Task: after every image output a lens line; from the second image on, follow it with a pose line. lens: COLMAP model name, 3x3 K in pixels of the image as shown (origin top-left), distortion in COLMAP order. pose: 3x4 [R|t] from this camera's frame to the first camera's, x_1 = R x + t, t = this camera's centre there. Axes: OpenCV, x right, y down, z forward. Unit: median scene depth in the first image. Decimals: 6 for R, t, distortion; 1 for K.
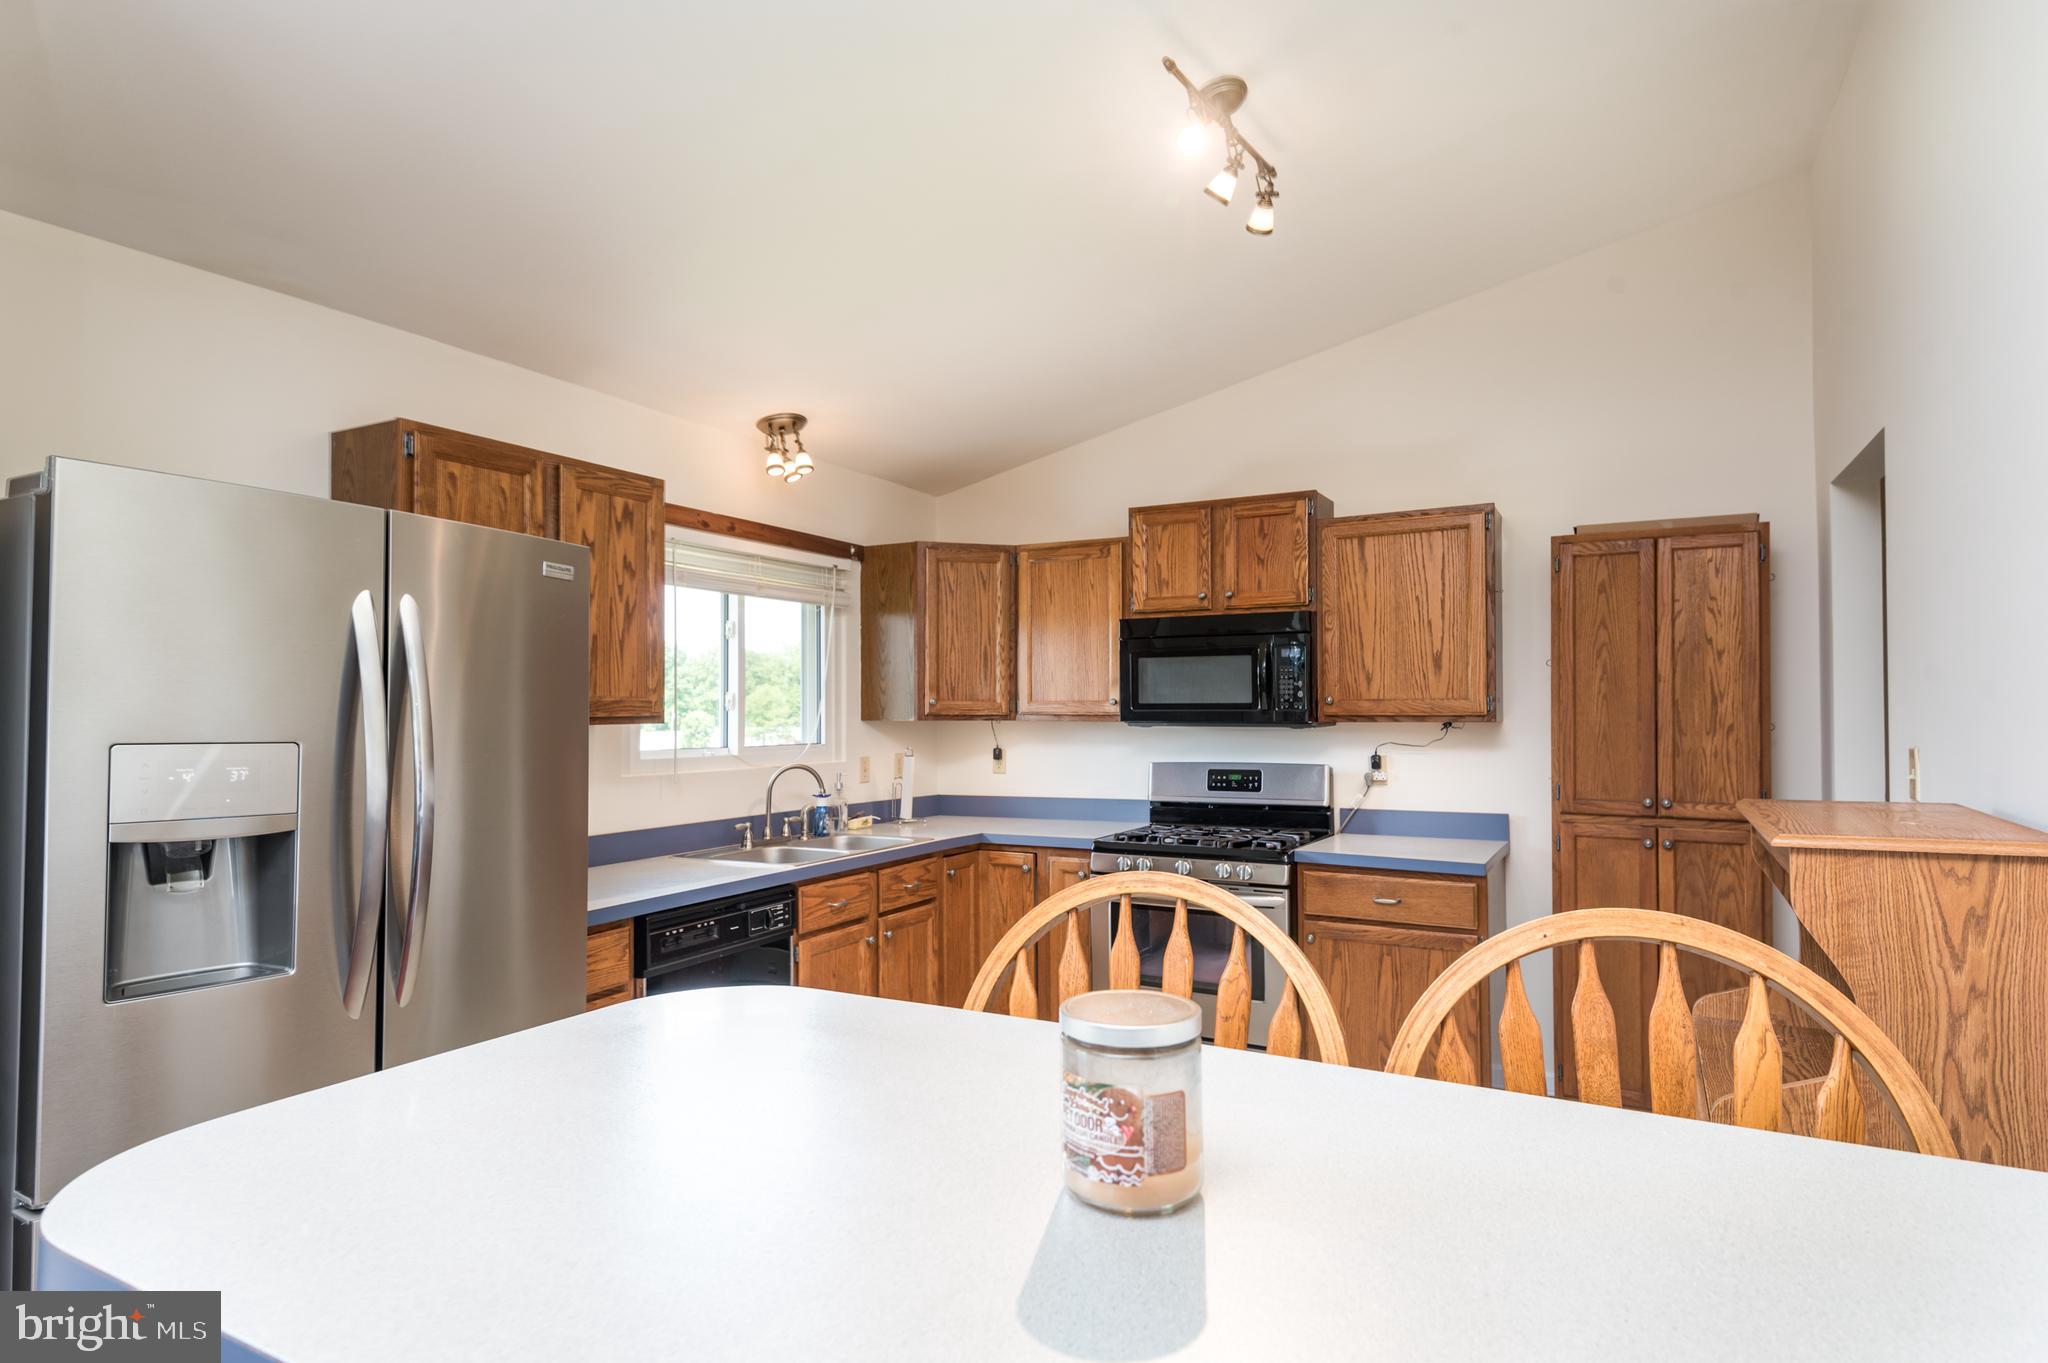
lens RADIAL K [[1080.1, 0, 1027.7], [0, 1080.1, 690.8], [0, 0, 1]] dist [0.006589, -0.031766]
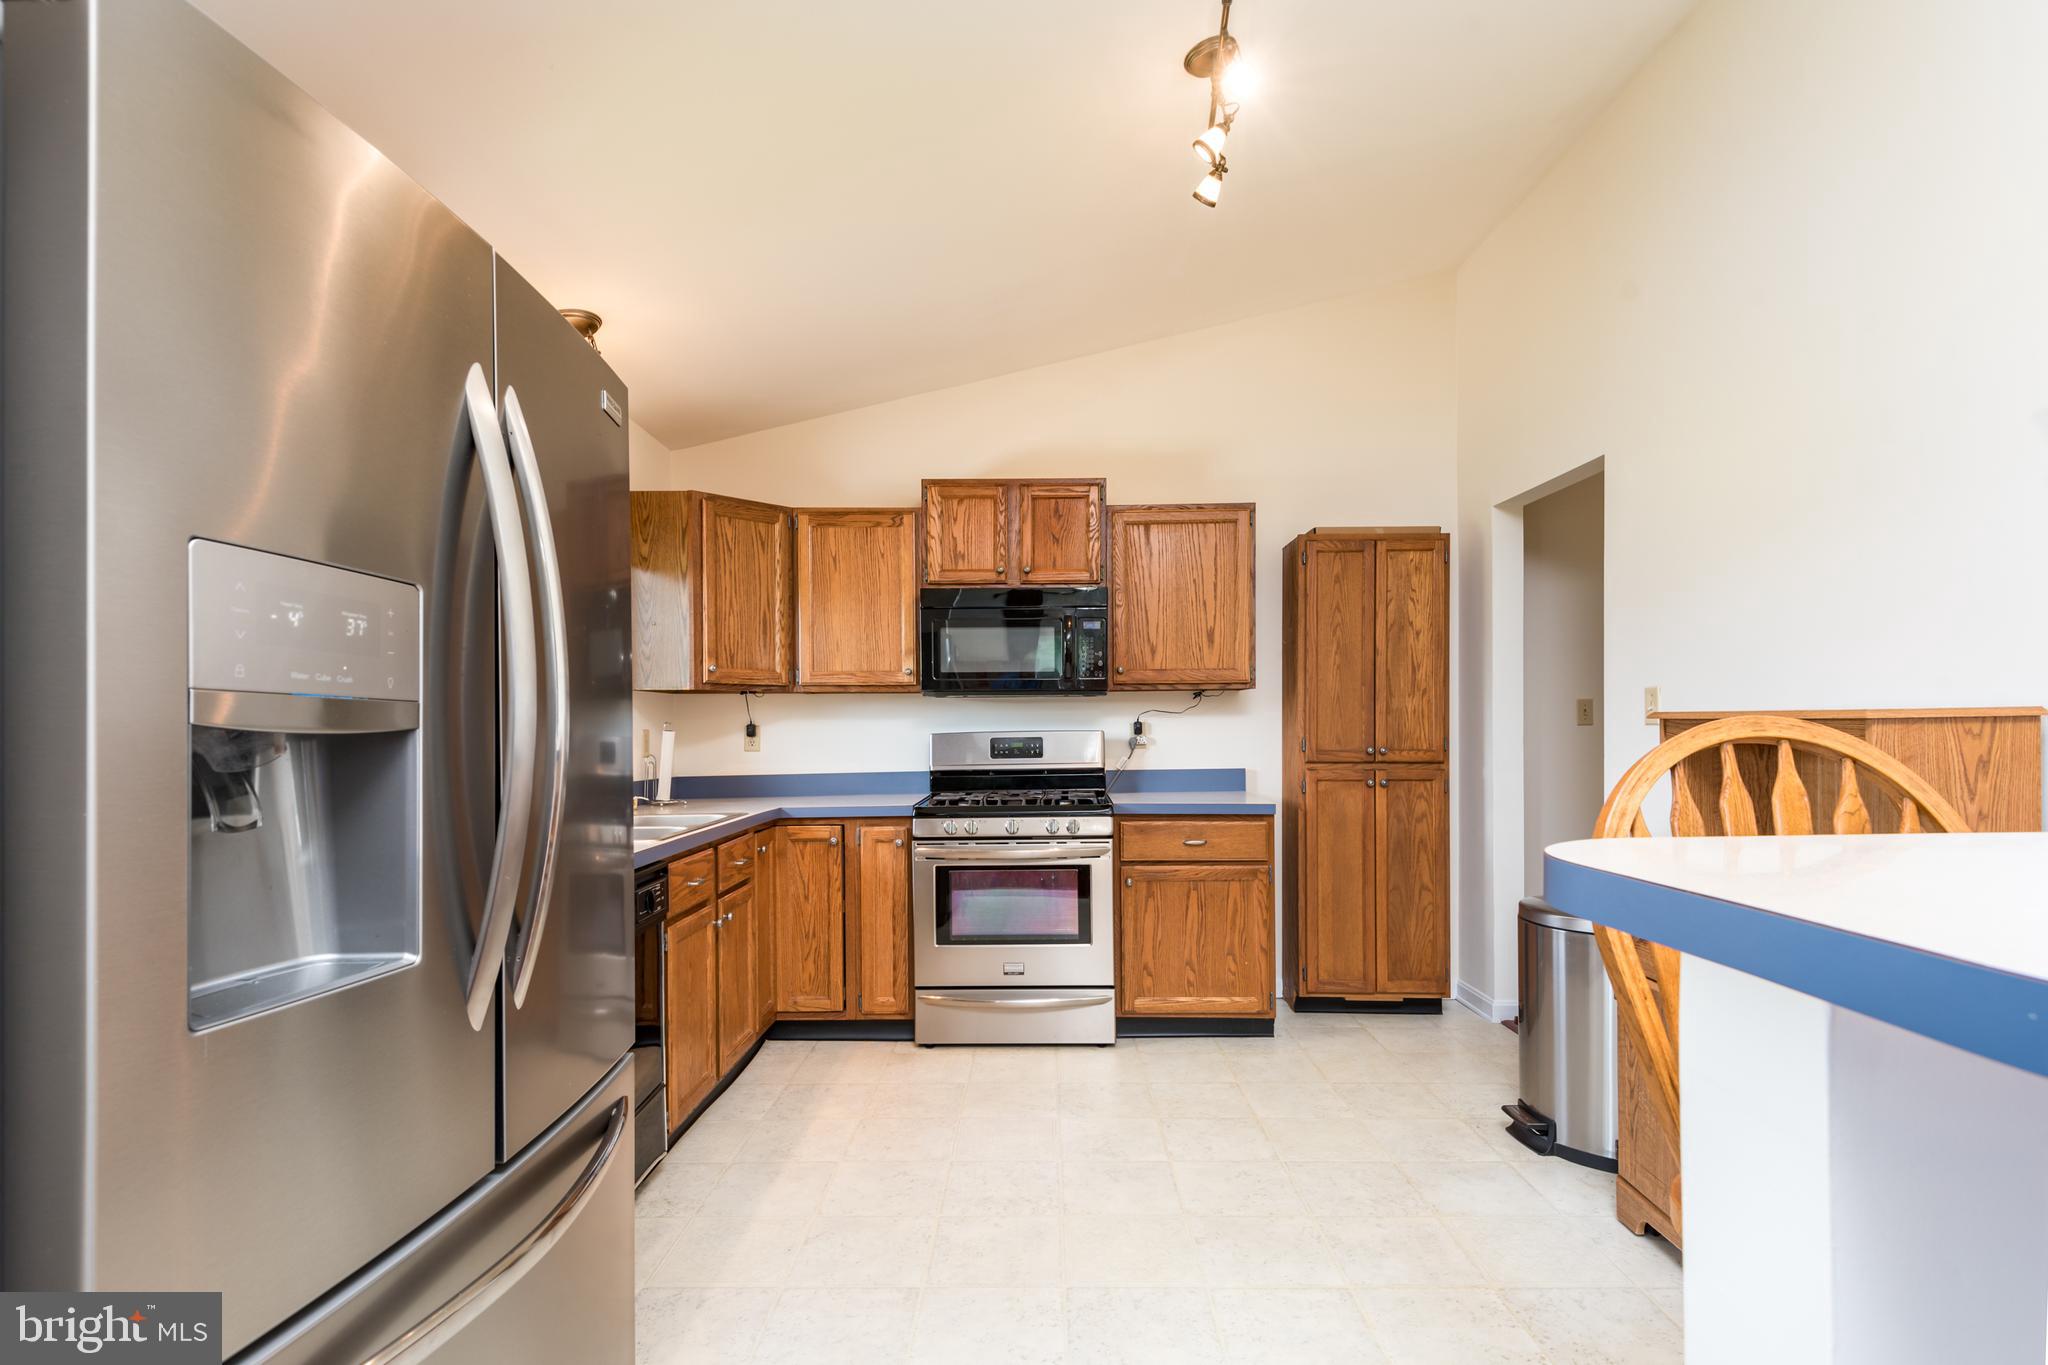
lens RADIAL K [[970.1, 0, 1033.2], [0, 970.1, 728.6], [0, 0, 1]] dist [0.014544, -0.030657]
pose [[0.879088, -0.006237, 0.476618, -0.273387], [-0.002868, 0.999827, 0.018374, 0.050954], [-0.476651, -0.017519, 0.878918, 0.167448]]
